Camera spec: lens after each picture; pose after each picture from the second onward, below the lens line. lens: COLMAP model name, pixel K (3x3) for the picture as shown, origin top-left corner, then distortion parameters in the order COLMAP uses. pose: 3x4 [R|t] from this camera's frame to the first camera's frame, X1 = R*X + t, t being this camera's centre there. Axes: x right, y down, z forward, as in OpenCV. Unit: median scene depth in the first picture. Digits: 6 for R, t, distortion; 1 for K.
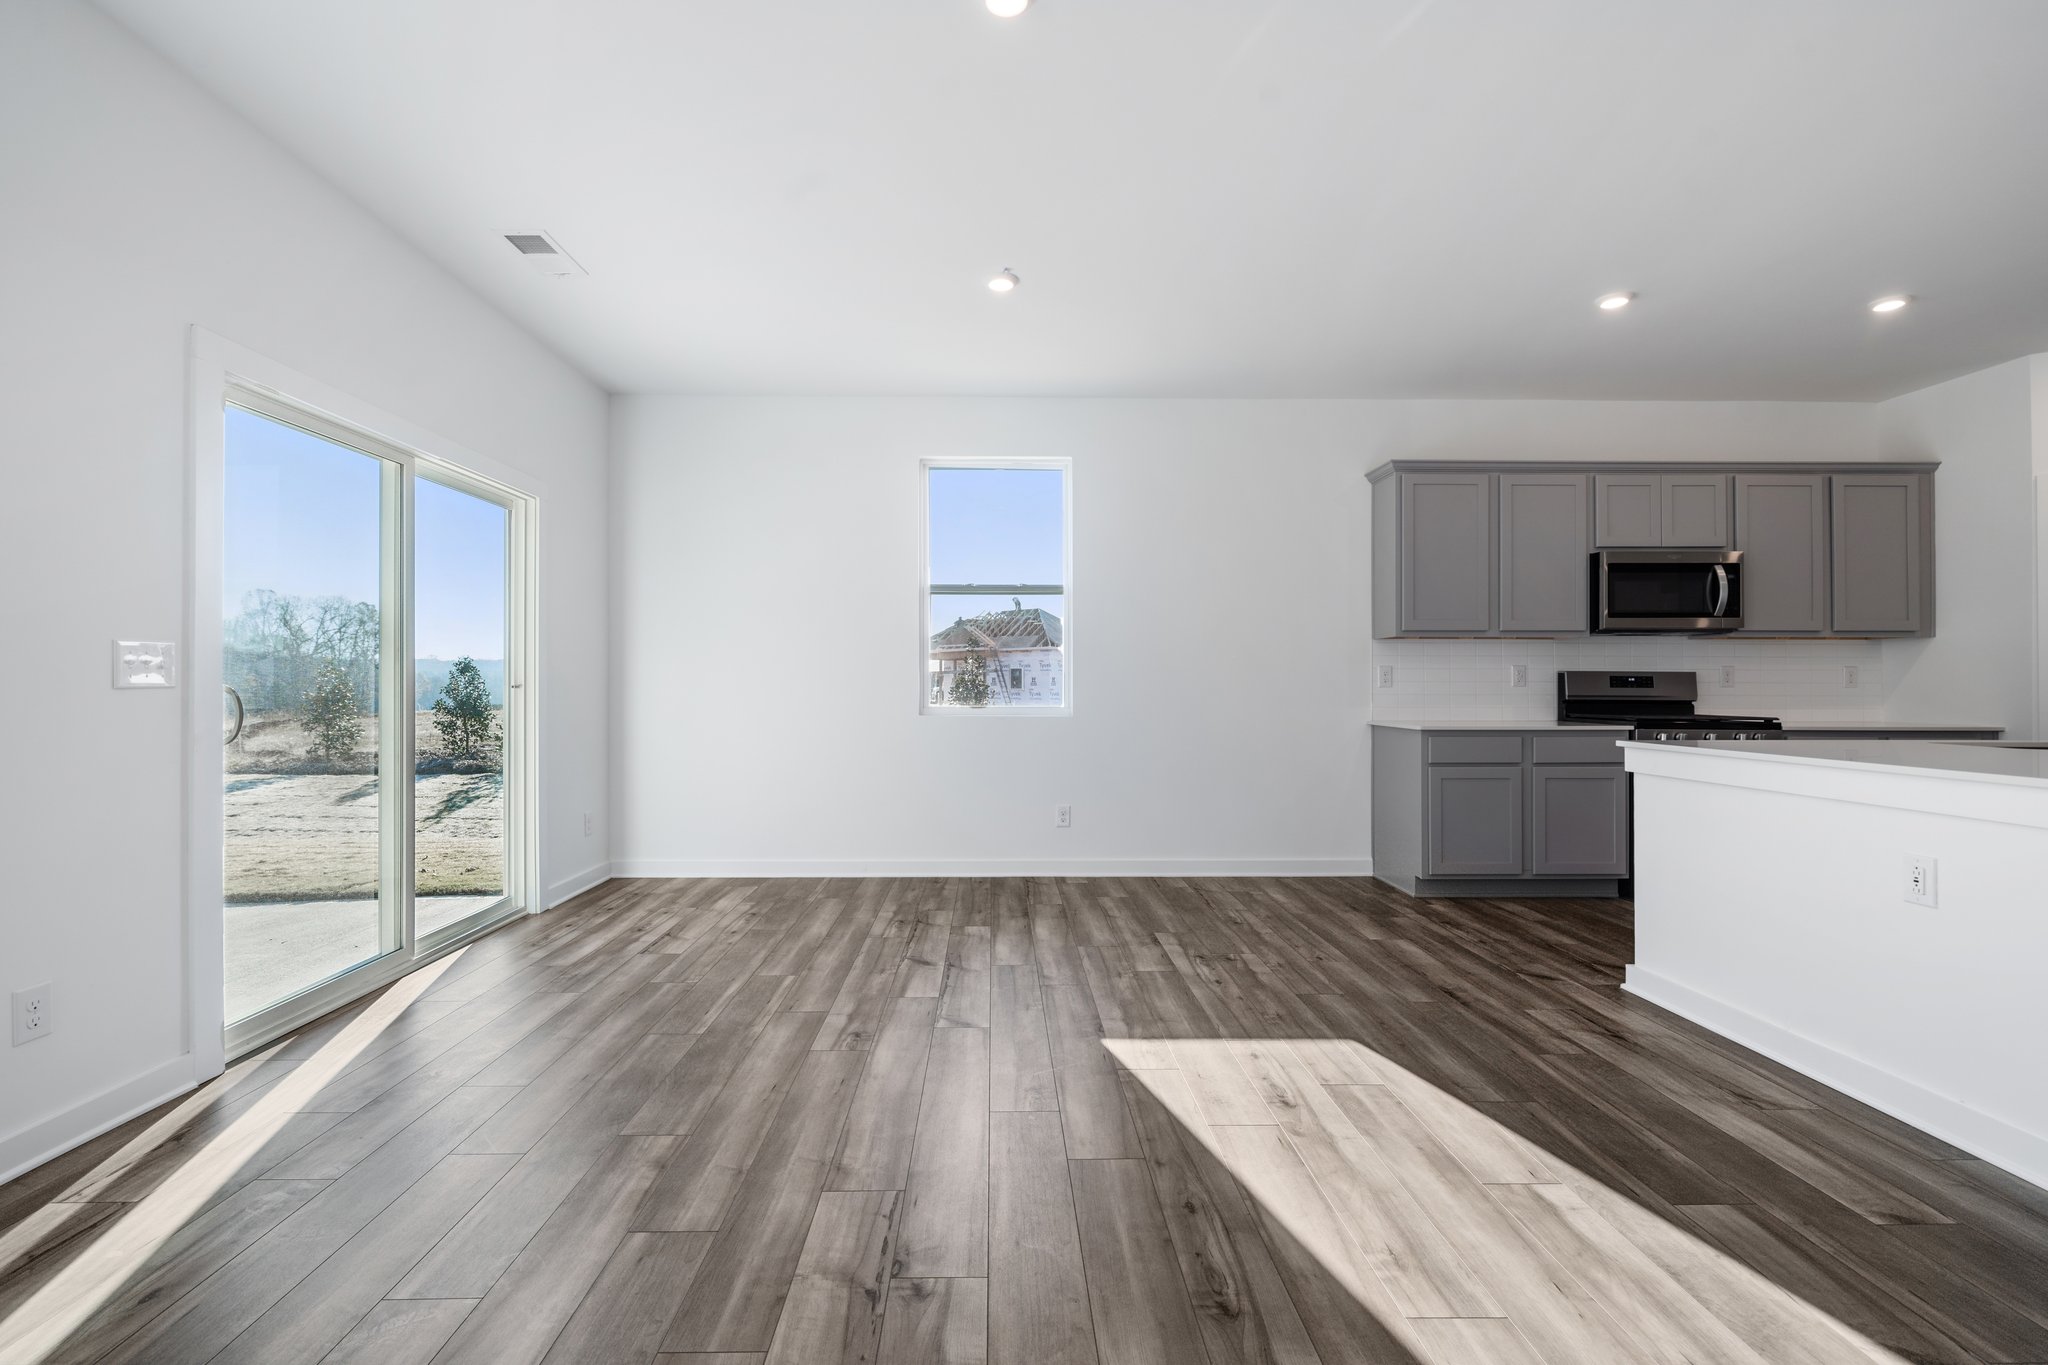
lens RADIAL K [[879.8, 0, 999.8], [0, 879.8, 674.0], [0, 0, 1]] dist [0.002815, -0.000847]
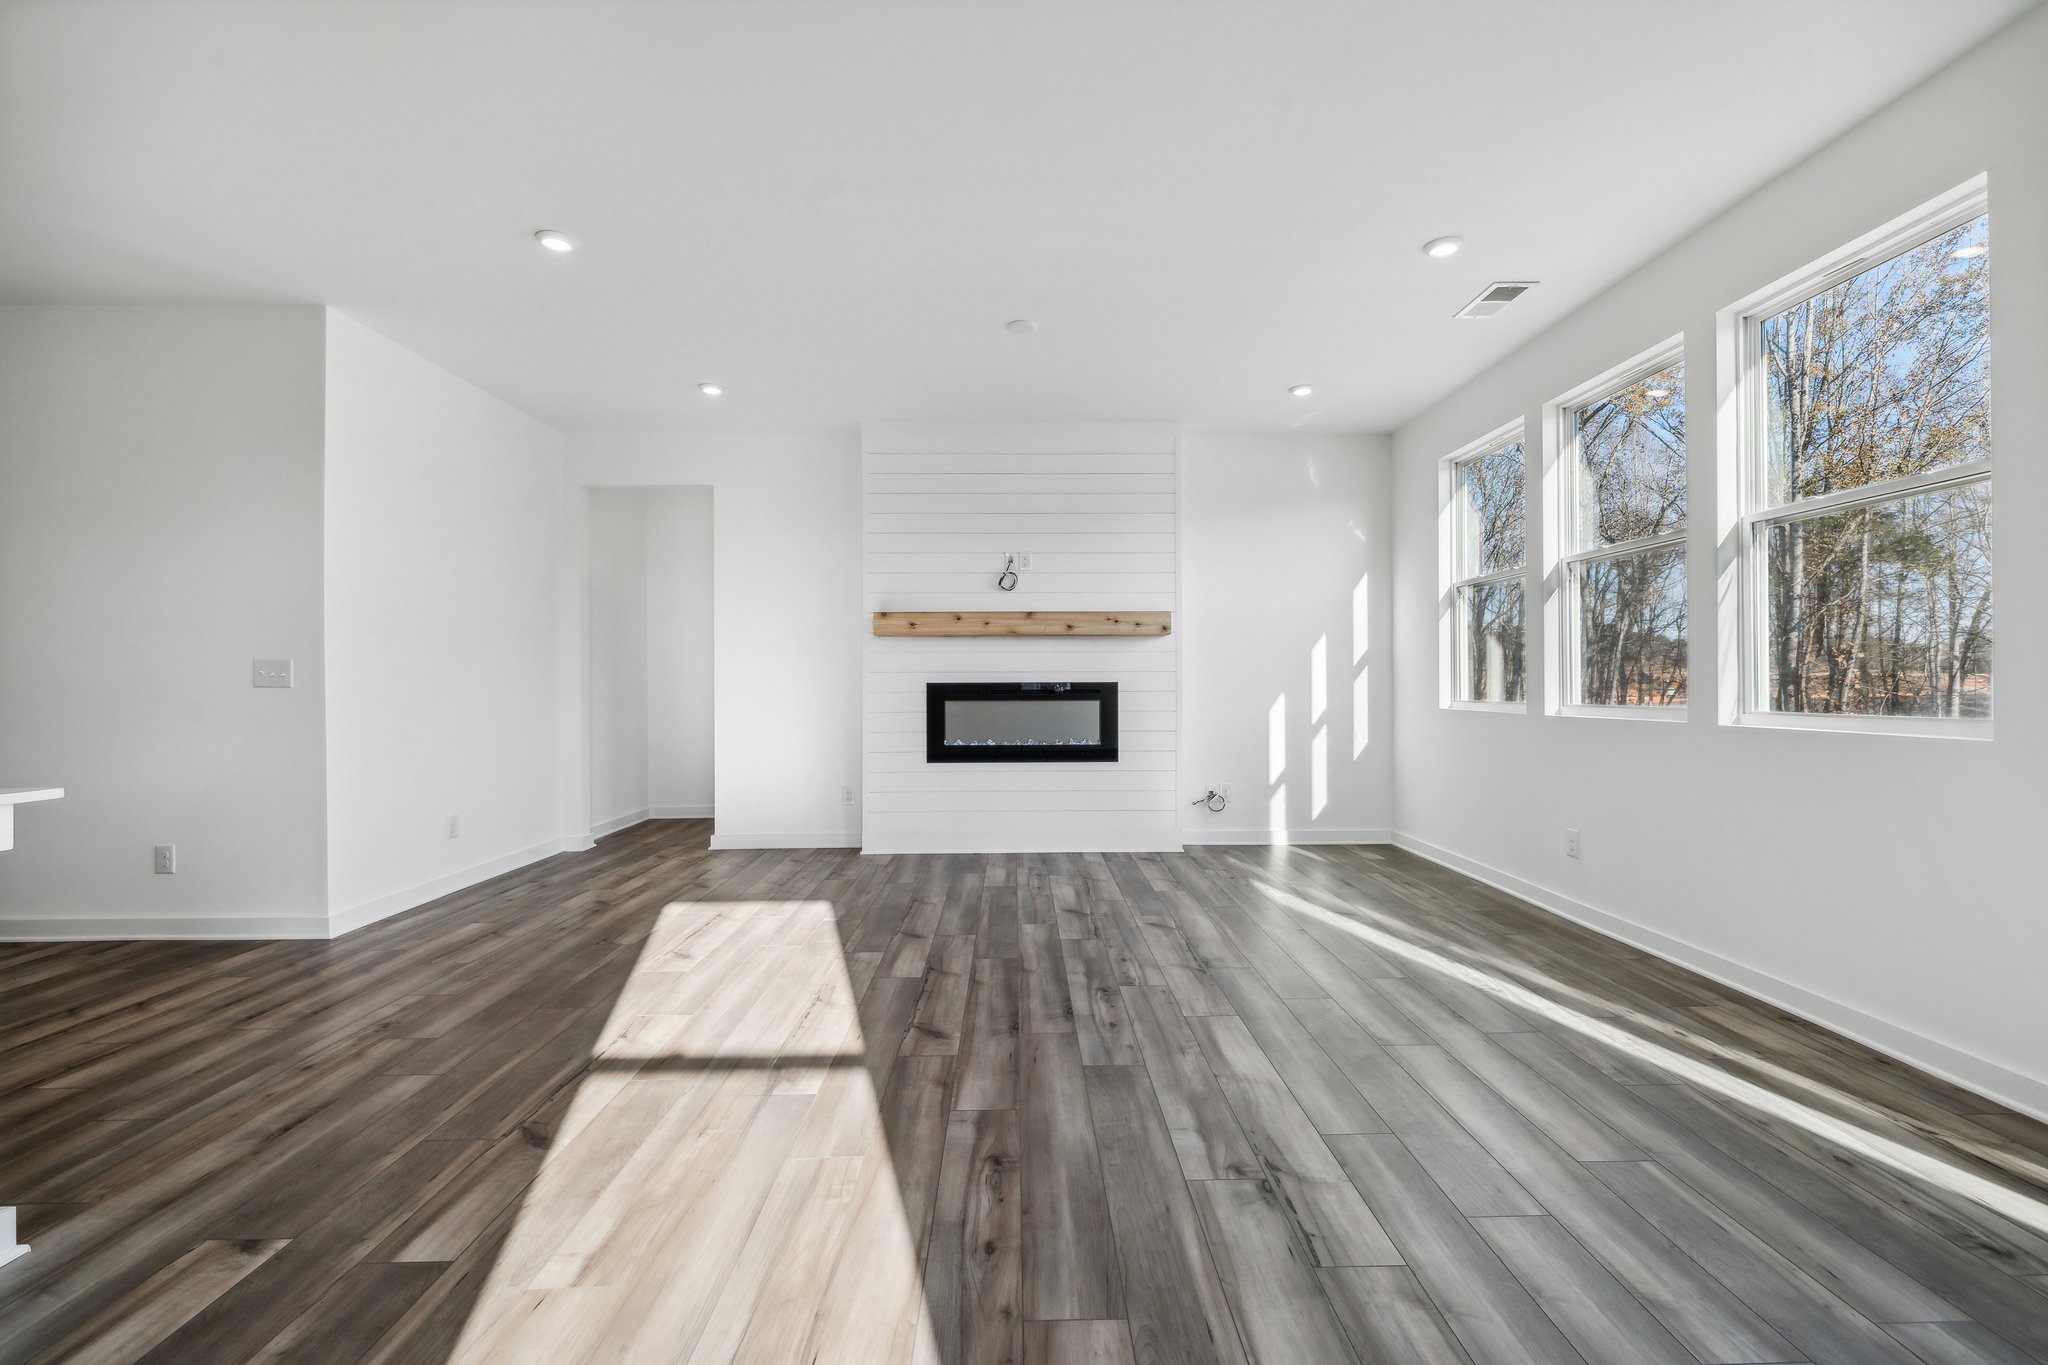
lens RADIAL K [[863.7, 0, 1028.8], [0, 863.7, 682.2], [0, 0, 1]] dist [-0.003492, 0.000497]
pose [[-0.999913, 0.006005, -0.011783, 0.088398], [0.006156, 0.999898, -0.012885, 0.011742], [0.011705, -0.012956, -0.999848, 0.924501]]
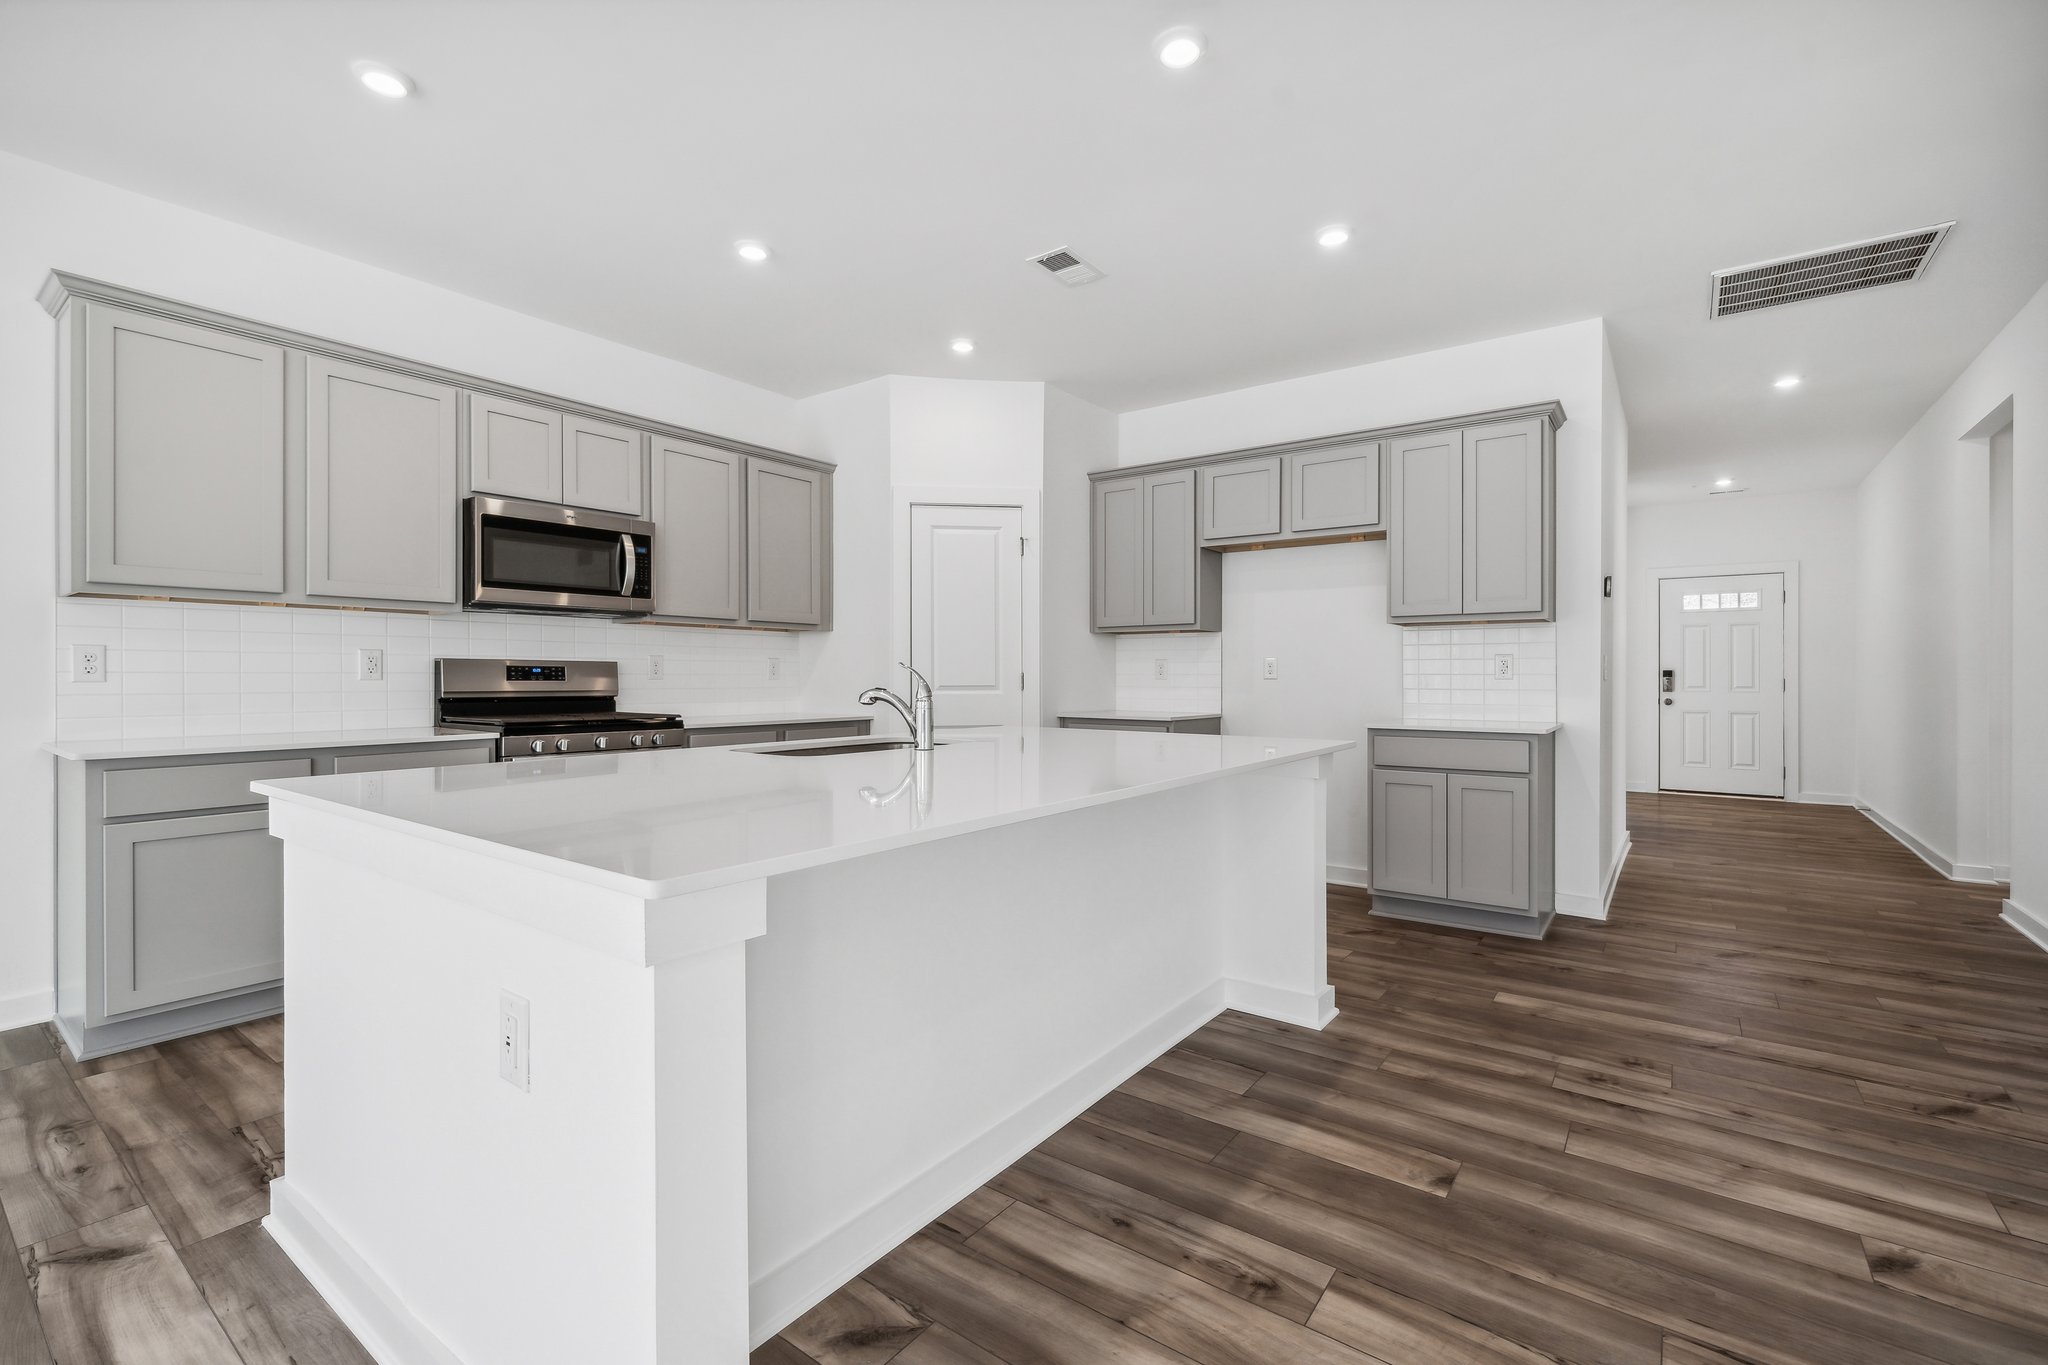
lens RADIAL K [[879.8, 0, 1025.1], [0, 879.8, 670.6], [0, 0, 1]] dist [0.002815, -0.000847]
pose [[0.601042, 0.003186, 0.799211, 0.464102], [-0.013311, 0.999893, 0.006025, -0.005373], [-0.799106, -0.014259, 0.601020, 0.235970]]
